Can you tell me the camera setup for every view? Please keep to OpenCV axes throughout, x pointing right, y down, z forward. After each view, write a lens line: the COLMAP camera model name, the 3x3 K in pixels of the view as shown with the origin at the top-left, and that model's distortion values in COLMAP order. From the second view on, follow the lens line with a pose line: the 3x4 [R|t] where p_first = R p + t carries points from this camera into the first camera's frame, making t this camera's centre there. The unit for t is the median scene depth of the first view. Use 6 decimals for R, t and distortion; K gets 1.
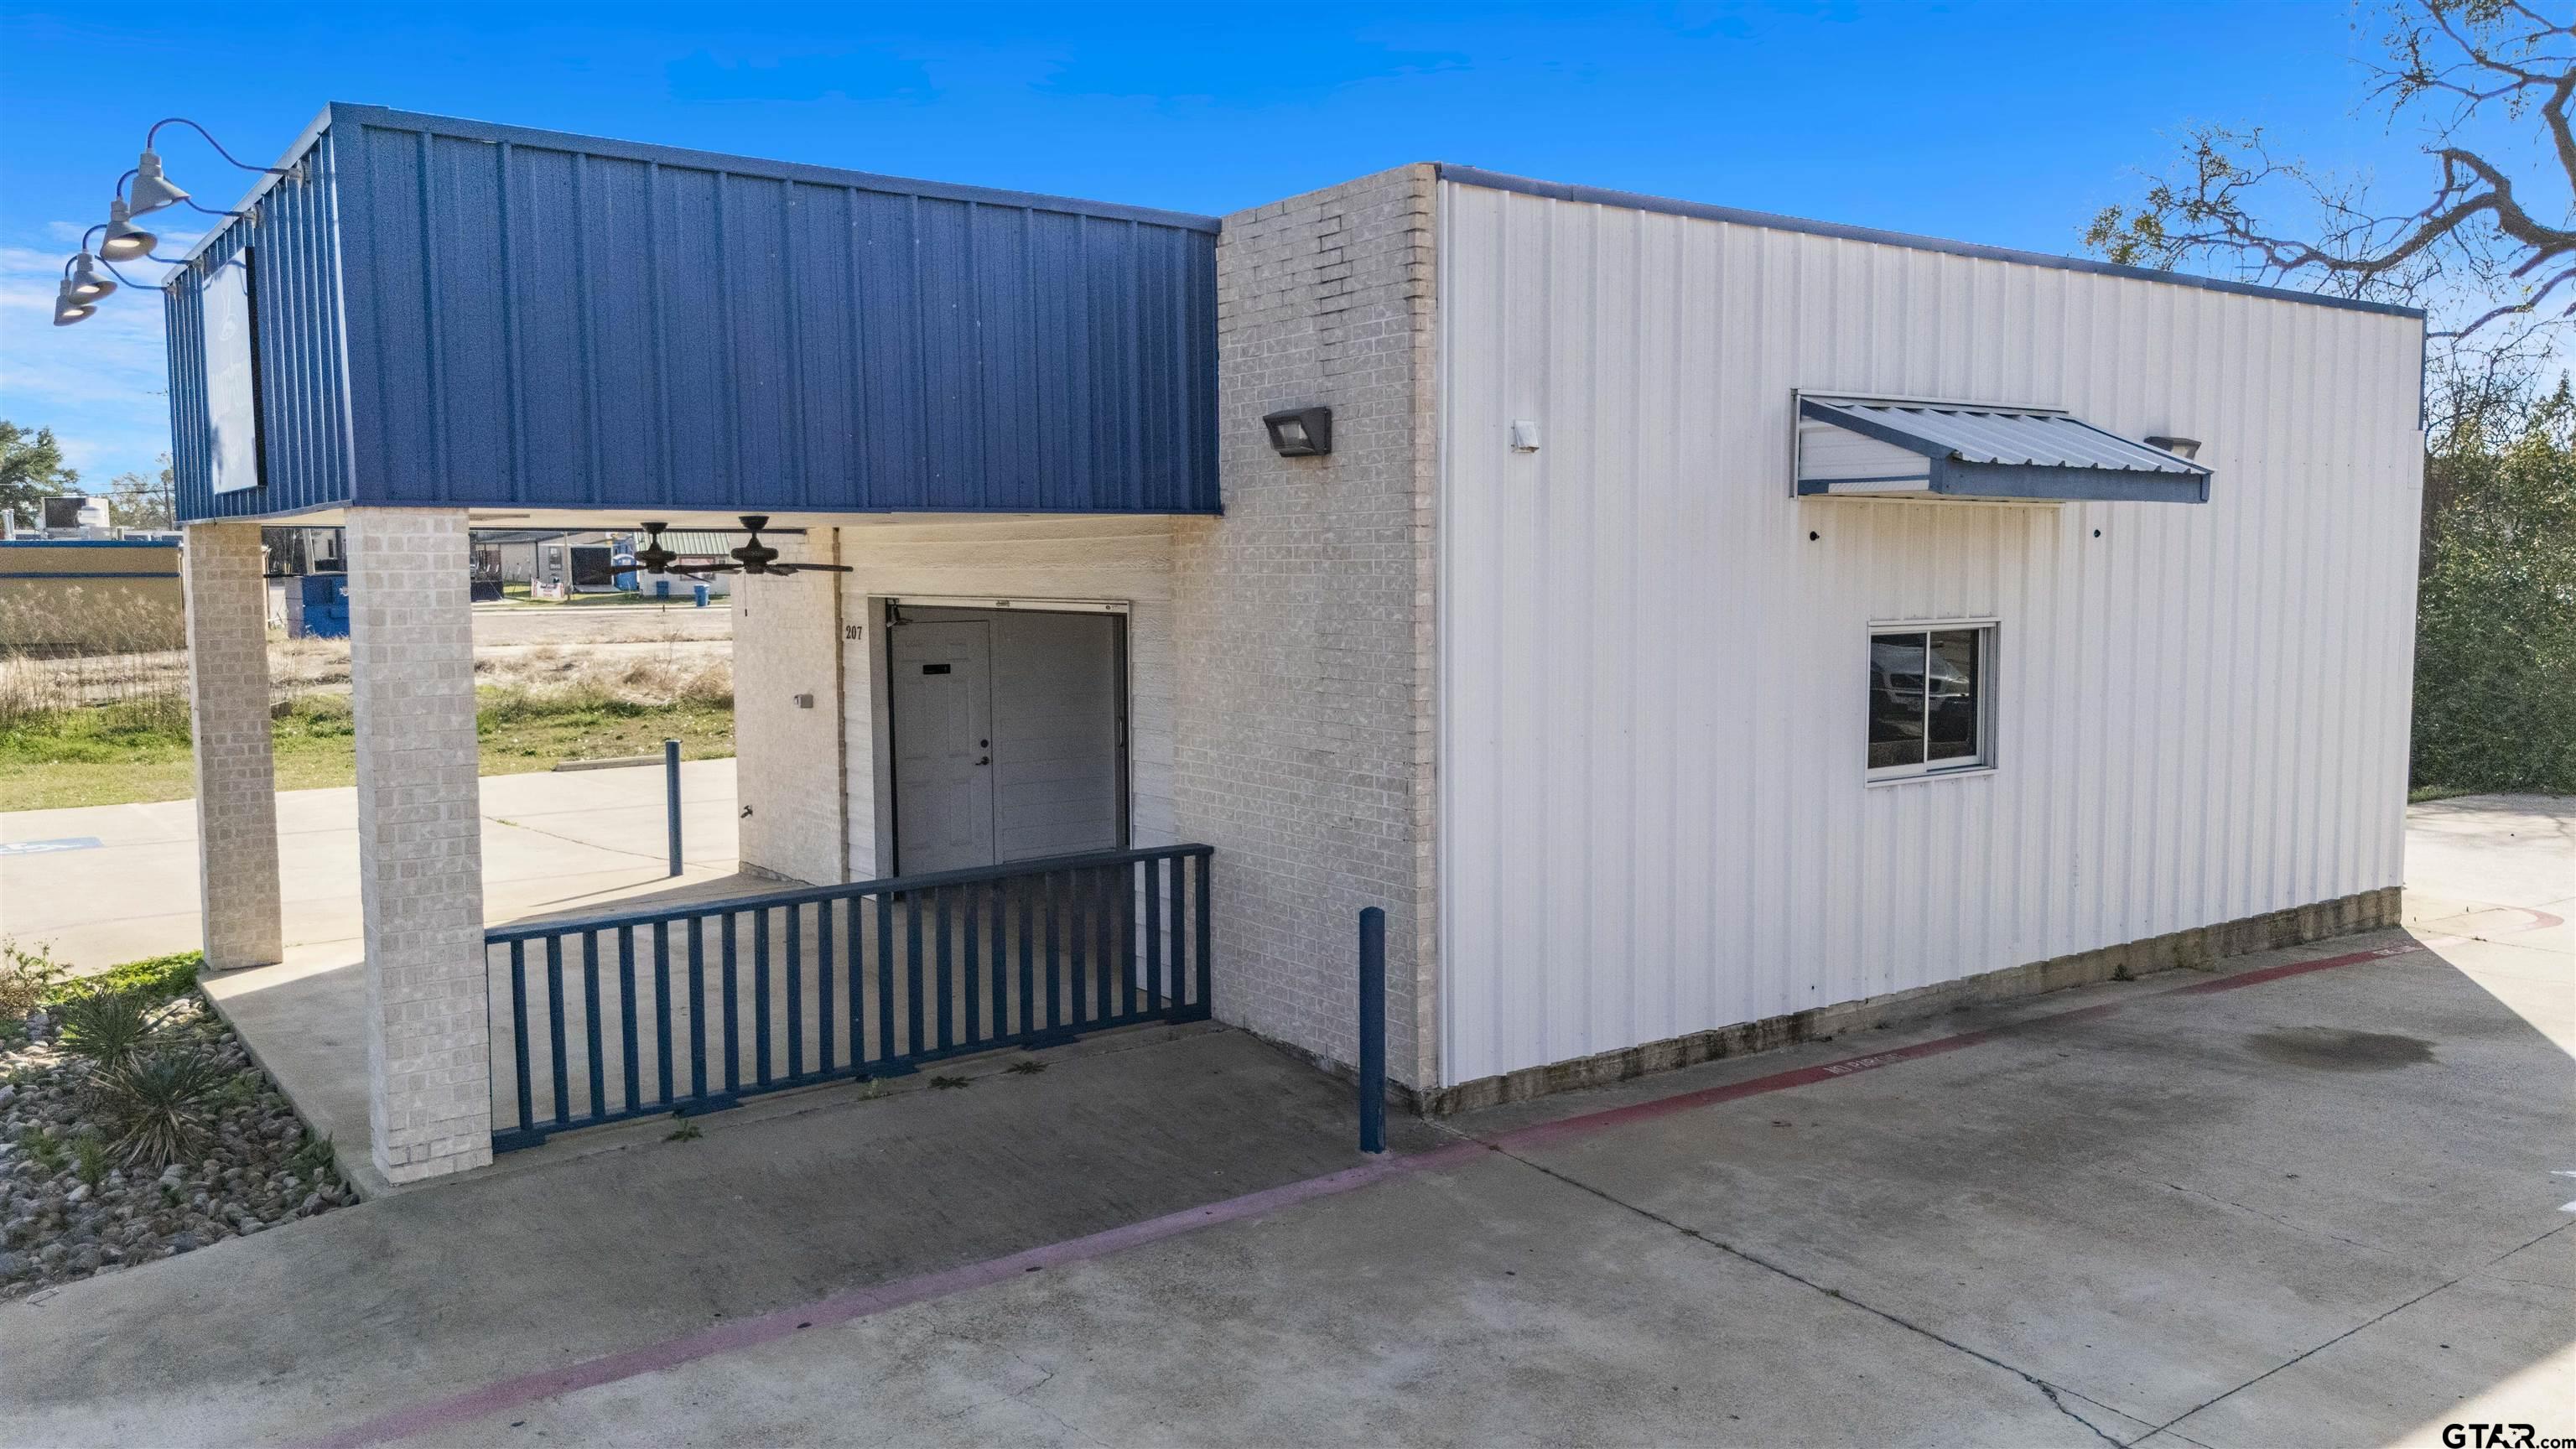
lens RADIAL K [[1901.6, 0, 1300.5], [0, 1901.6, 721.6], [0, 0, 1]] dist [0.078037, -0.085974]
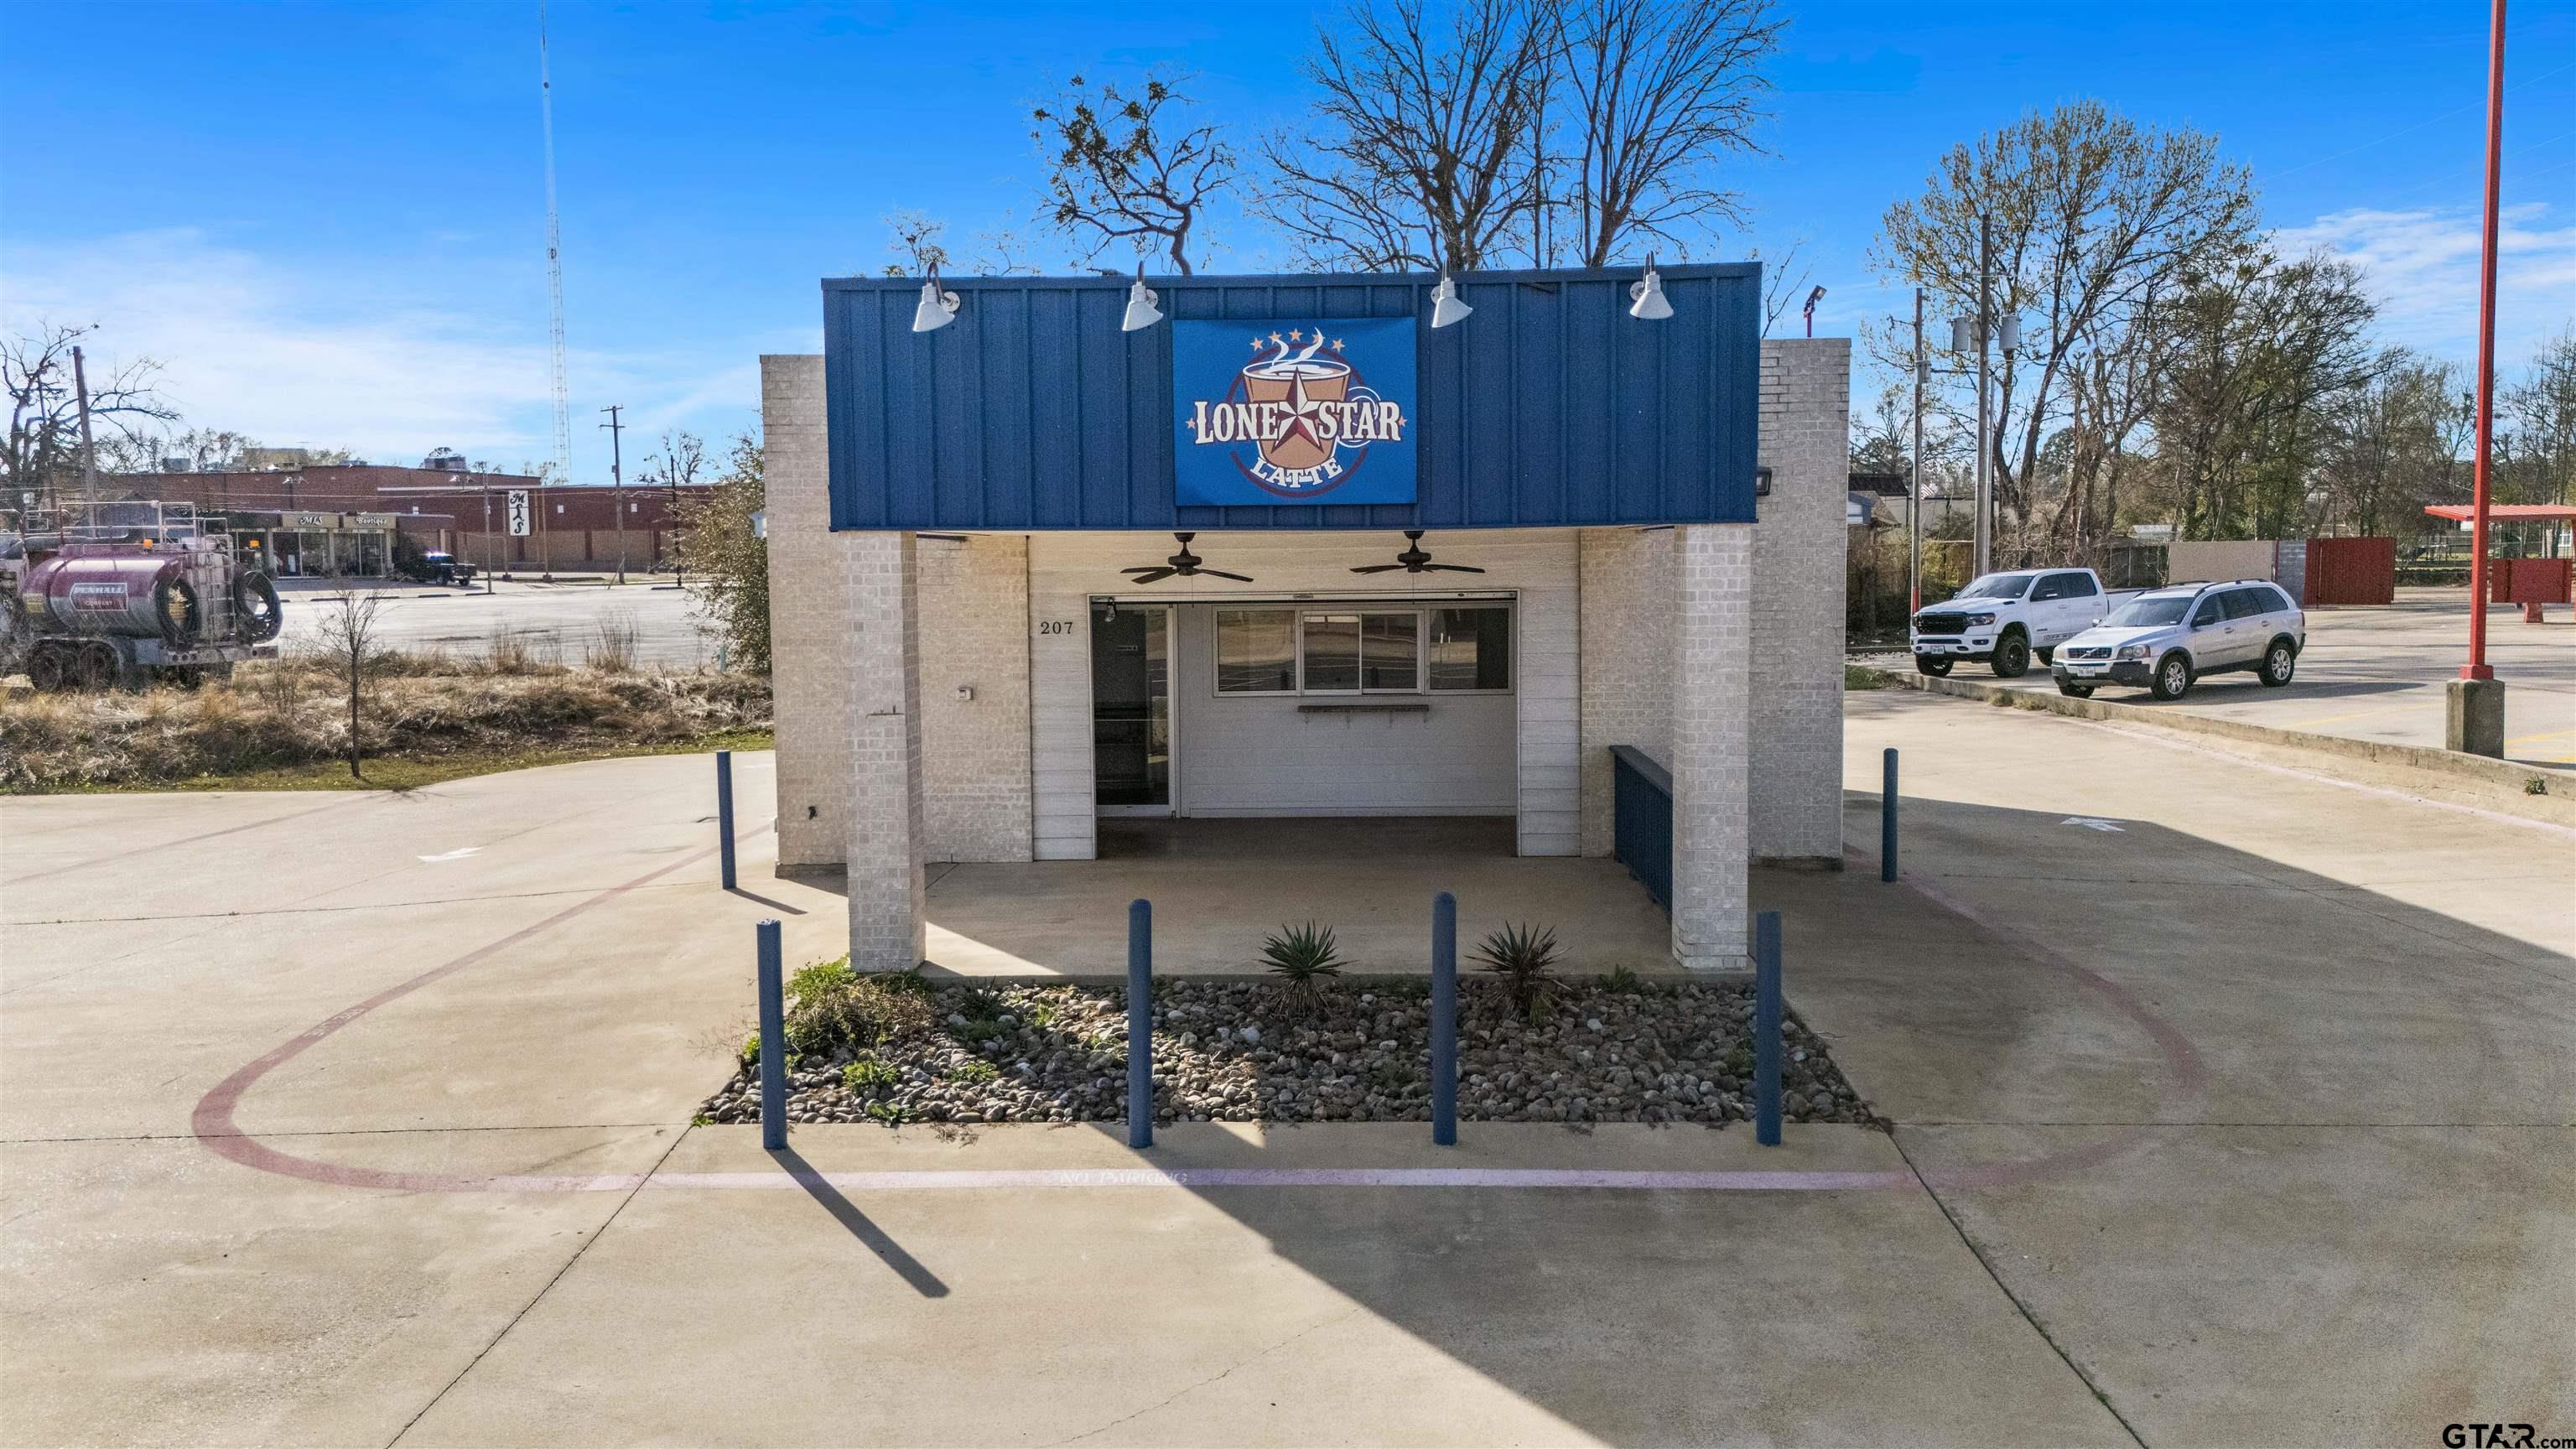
lens RADIAL K [[1901.6, 0, 1300.5], [0, 1901.6, 721.6], [0, 0, 1]] dist [0.078037, -0.085974]
pose [[0.610383, -0.067150, 0.789255, -1.442522], [0.073792, 0.996888, 0.027748, -0.016382], [-0.788662, 0.041304, 0.613438, 0.264302]]
